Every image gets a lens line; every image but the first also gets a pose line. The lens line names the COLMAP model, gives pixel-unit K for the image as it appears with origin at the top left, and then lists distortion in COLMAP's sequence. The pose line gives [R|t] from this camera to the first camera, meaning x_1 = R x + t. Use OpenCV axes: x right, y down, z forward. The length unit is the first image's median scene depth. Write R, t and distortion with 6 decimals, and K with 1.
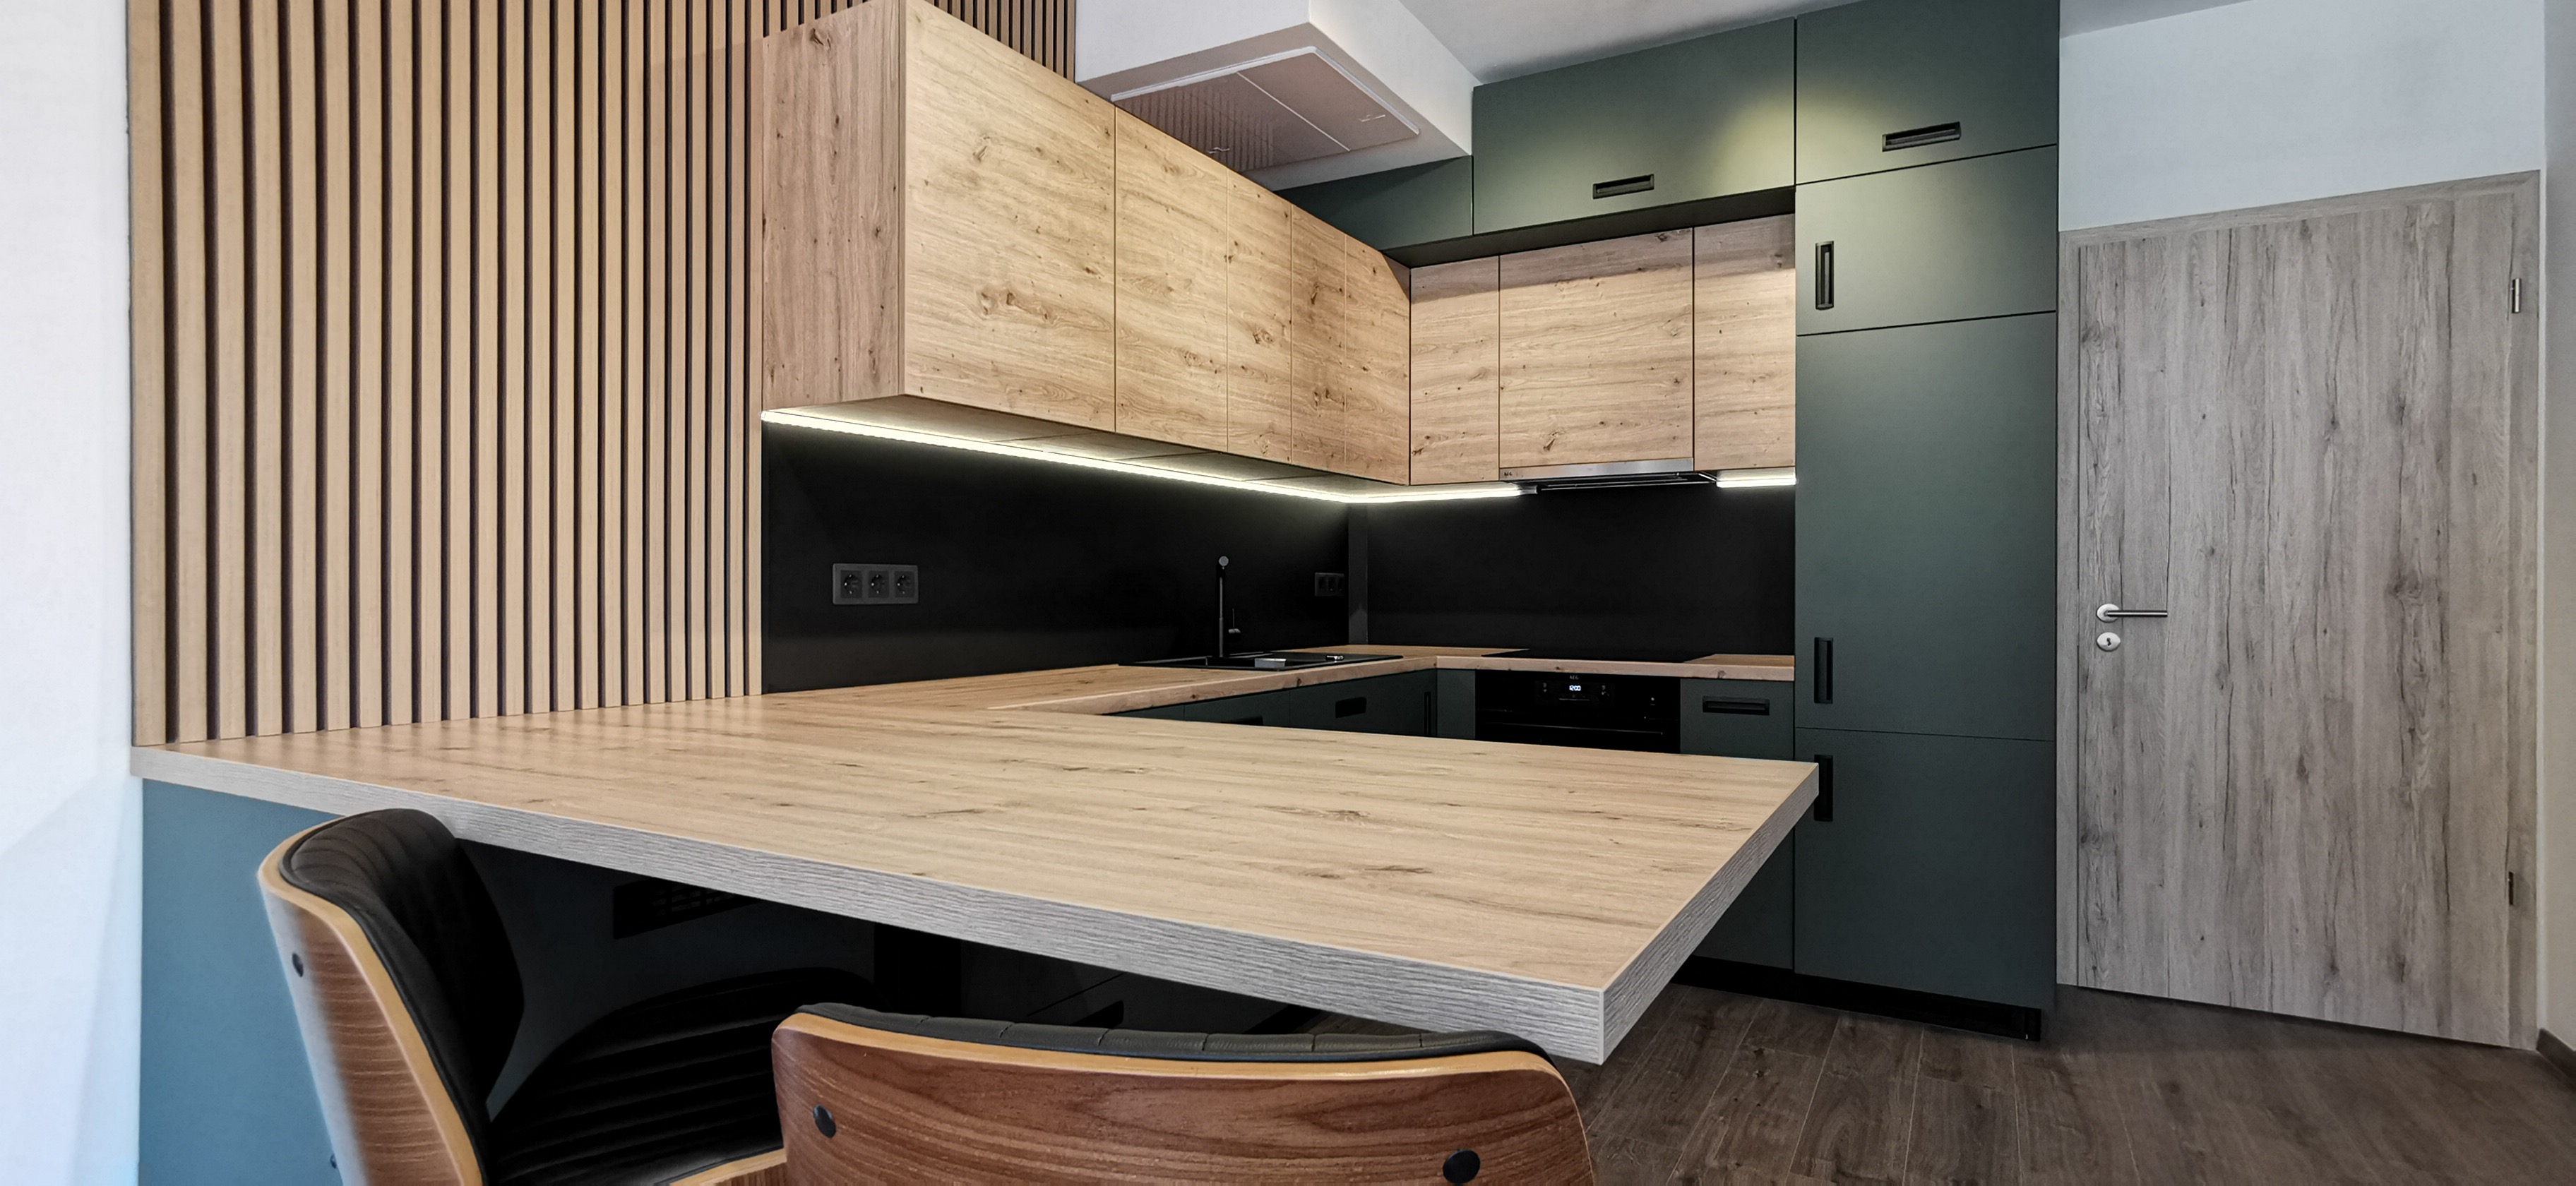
lens RADIAL K [[1208.5, 0, 1285.7], [0, 1208.5, 597.1], [0, 0, 1]] dist [-0.001897, 0.000968]
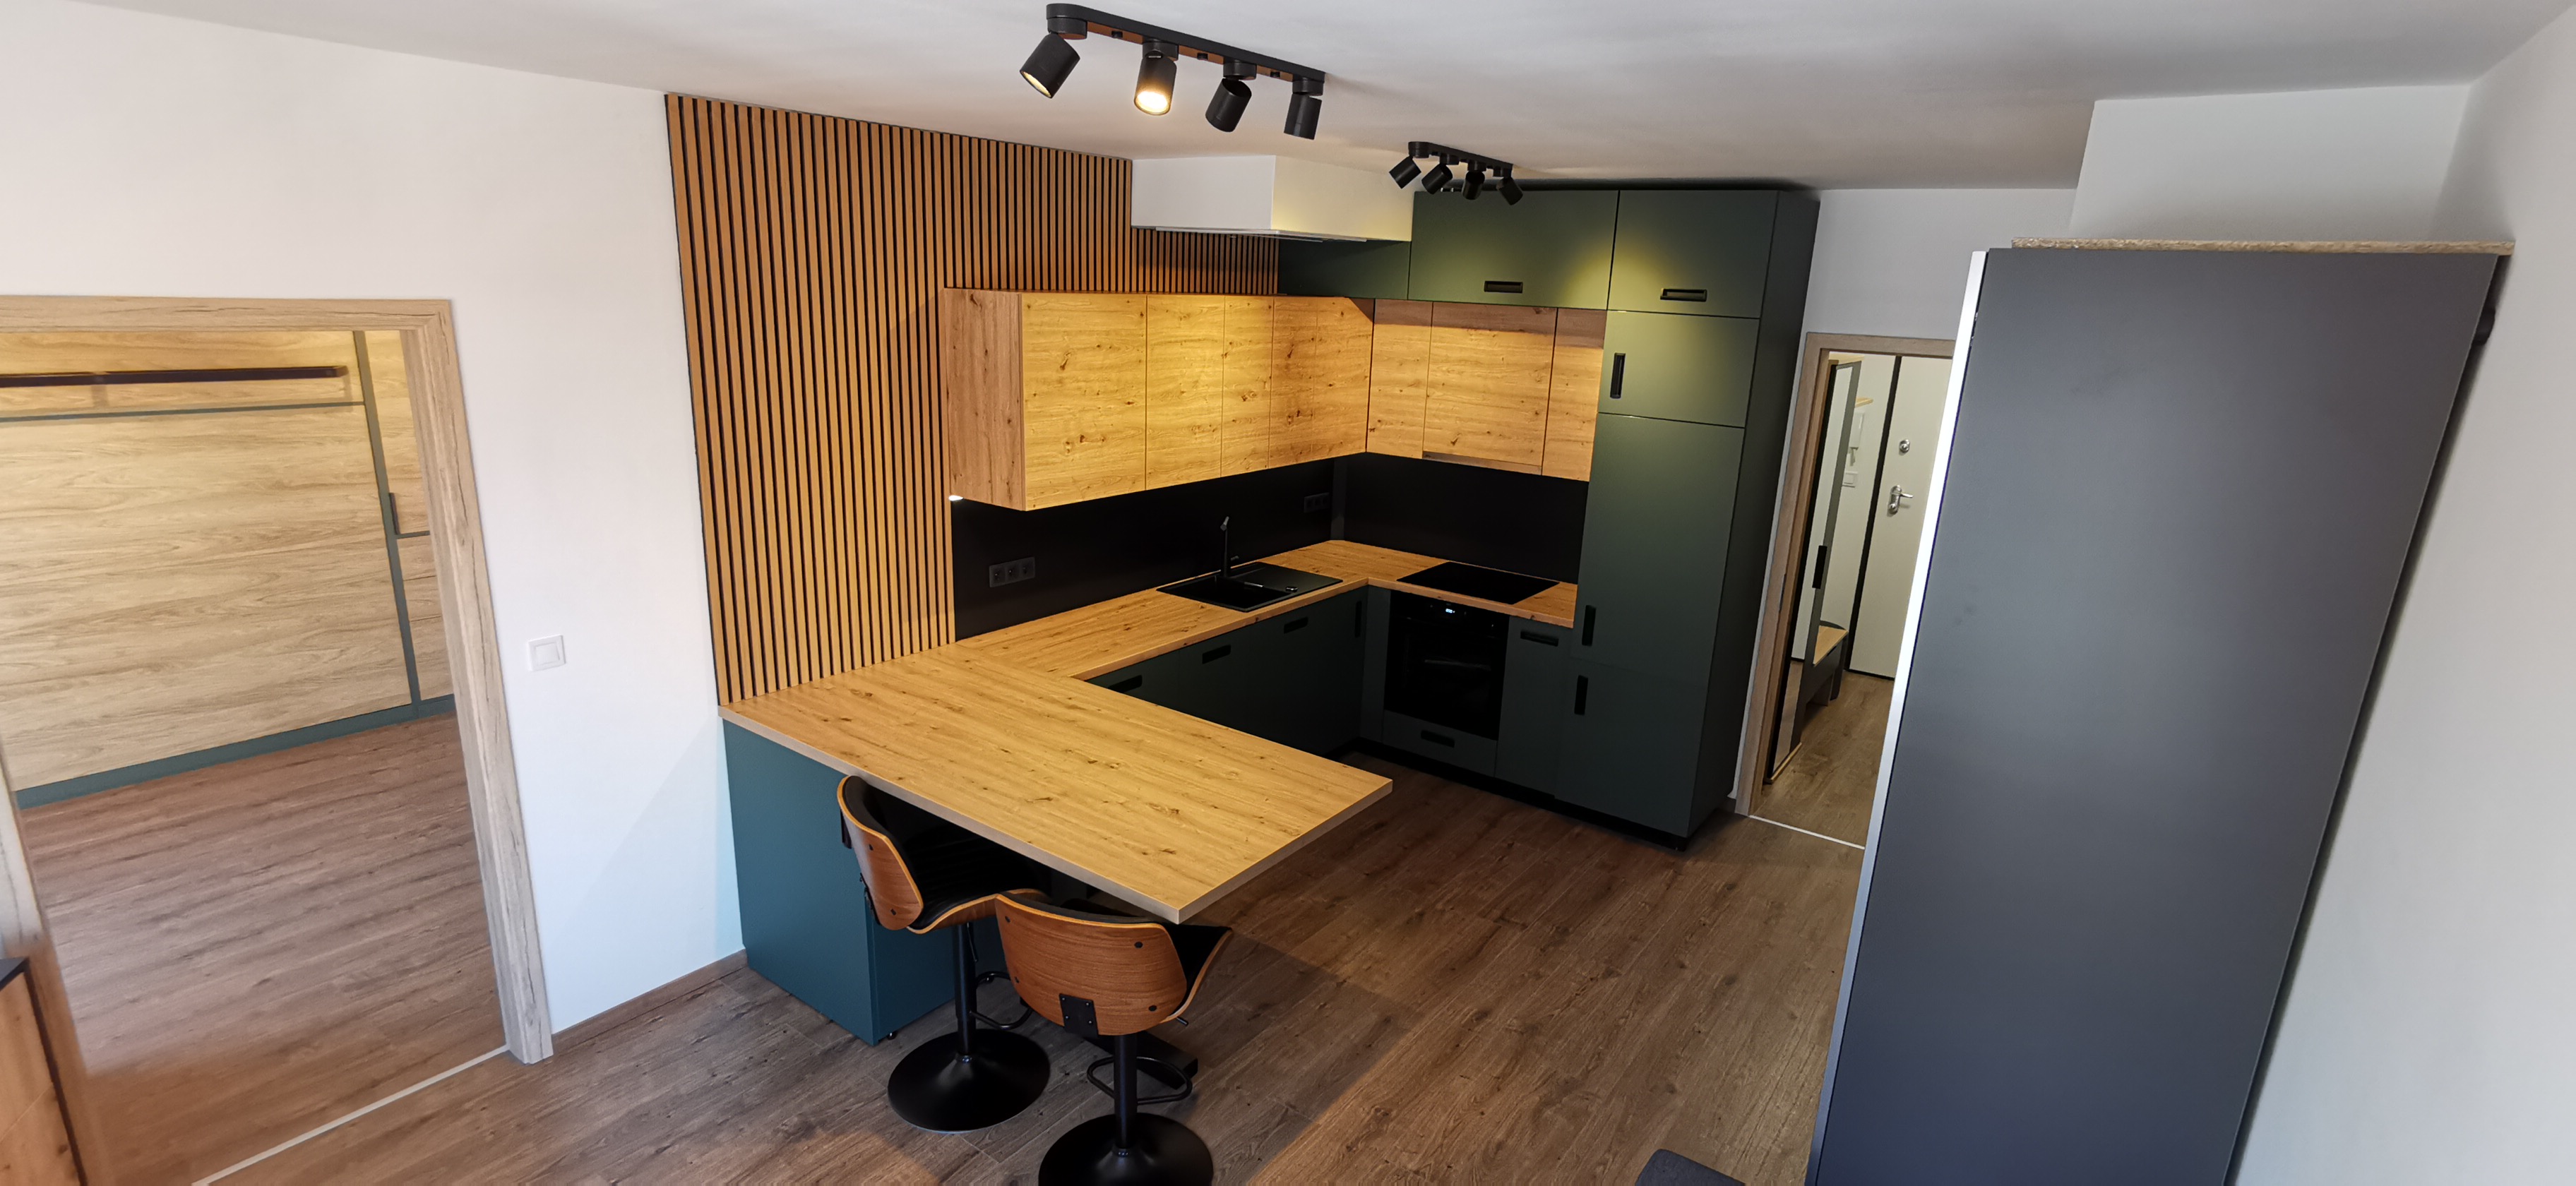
lens RADIAL K [[1173.6, 0, 1279.9], [0, 1173.6, 598.8], [0, 0, 1]] dist [0.001560, 0.000016]
pose [[0.993637, 0.065357, -0.091732, 0.176570], [-0.039591, 0.965124, 0.258784, -0.354415], [0.105446, -0.253505, 0.961570, -0.519373]]
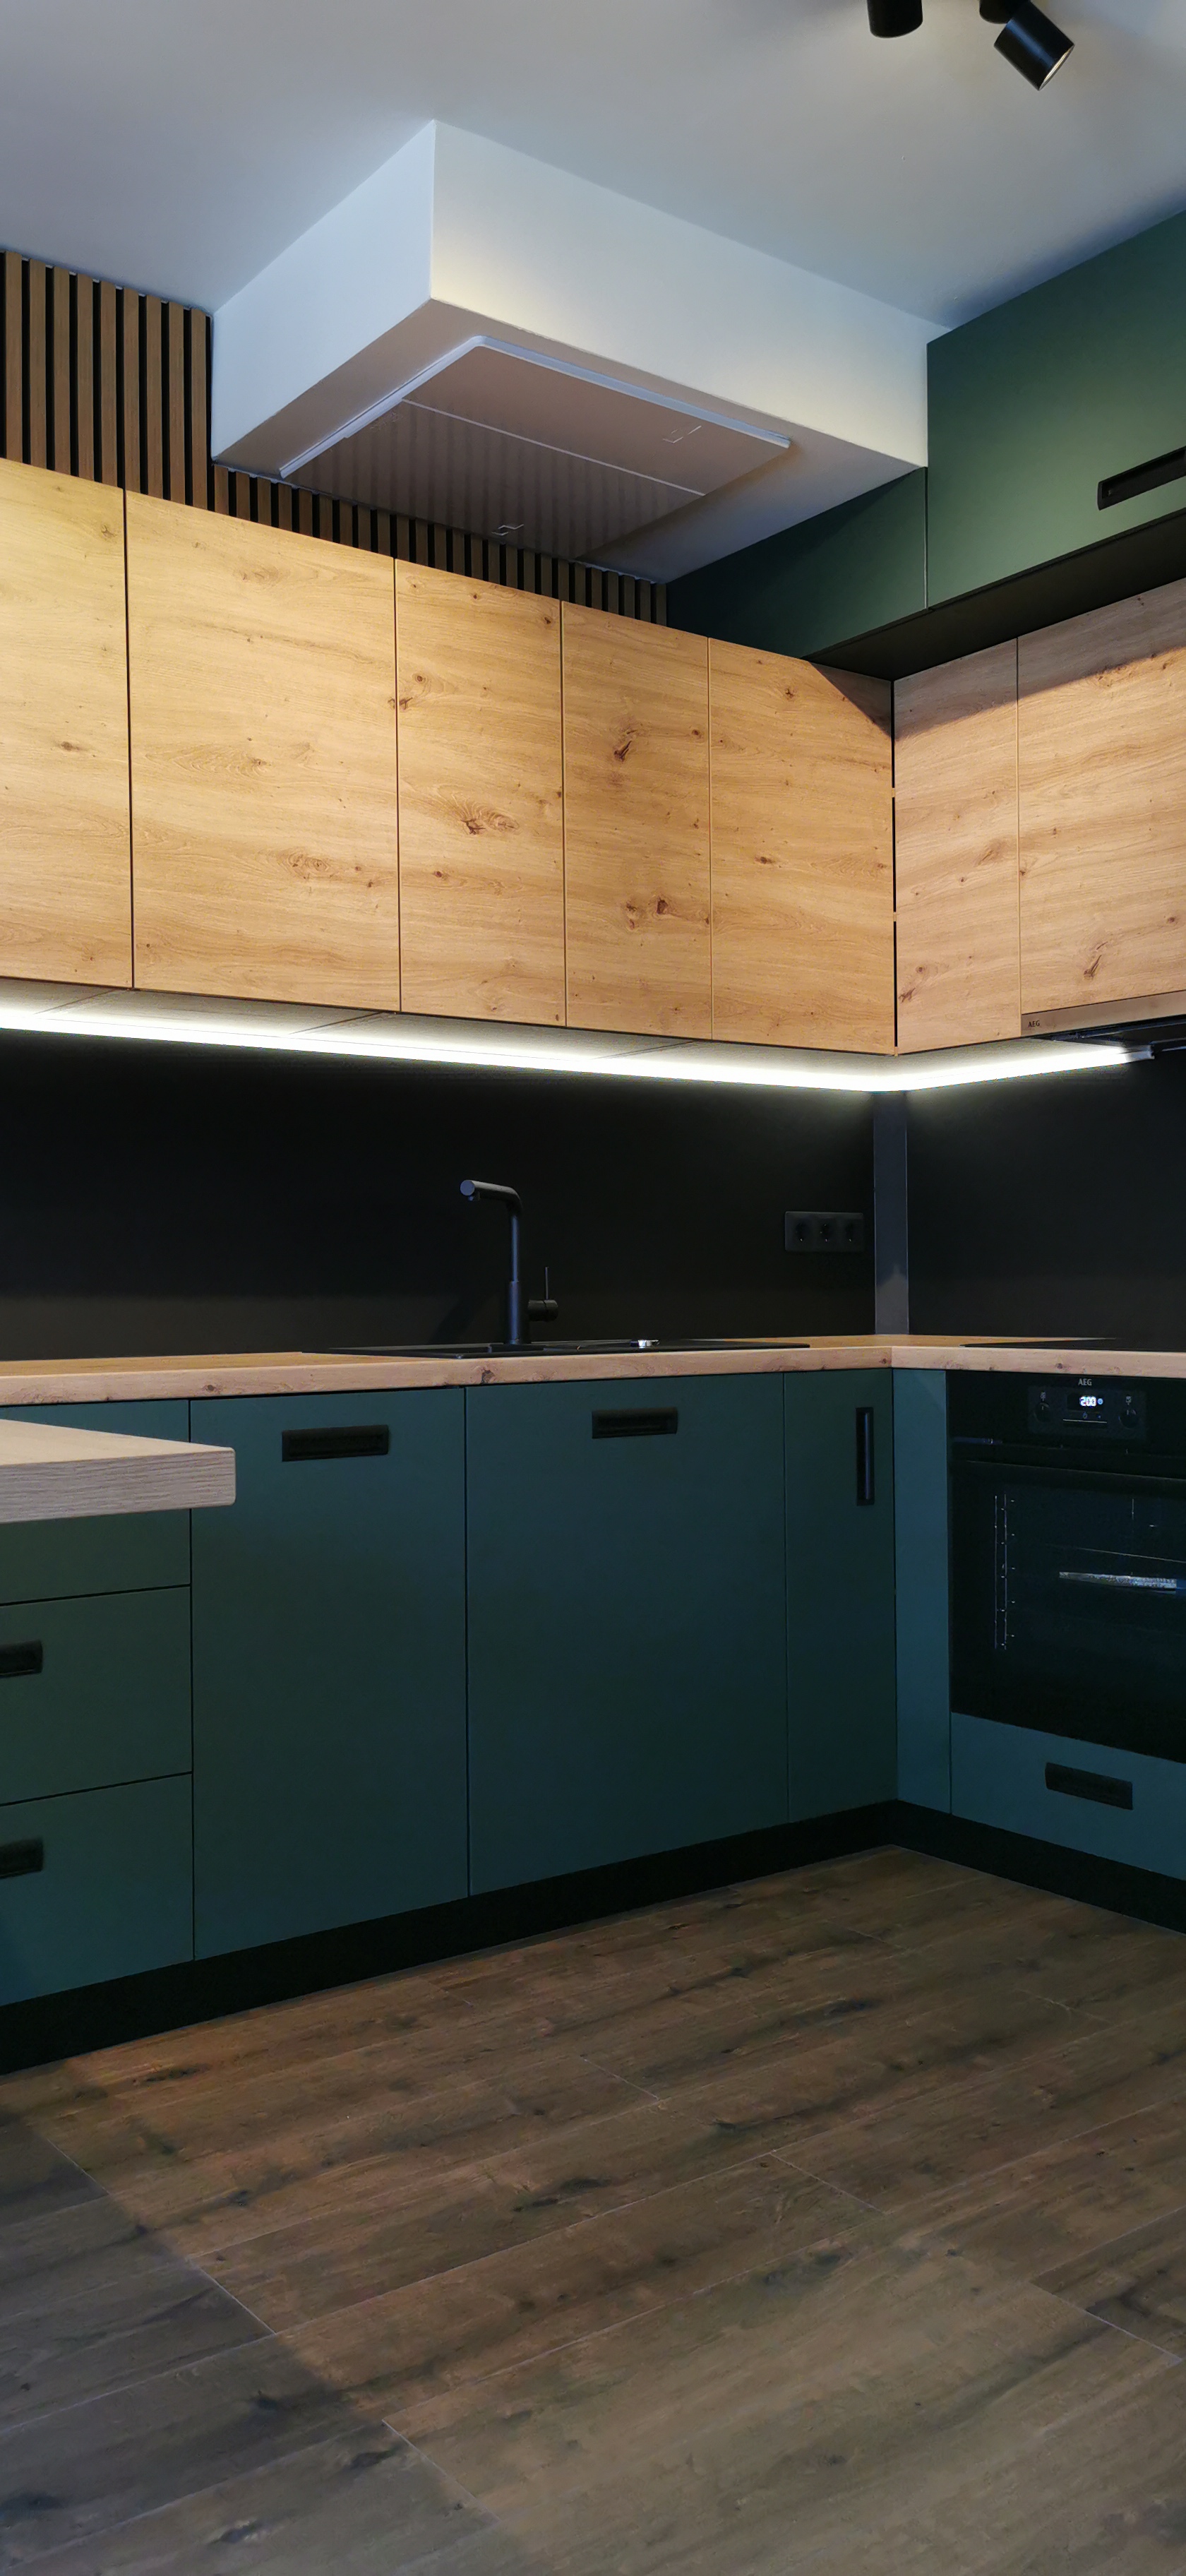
lens RADIAL K [[1990.4, 0, 609.0], [0, 1990.4, 1286.3], [0, 0, 1]] dist [0.033988, -0.027523]
pose [[0.923361, -0.008809, -0.383832, 0.427204], [0.007631, 0.999960, -0.004592, 0.027754], [0.383858, 0.001311, 0.923391, 0.078019]]
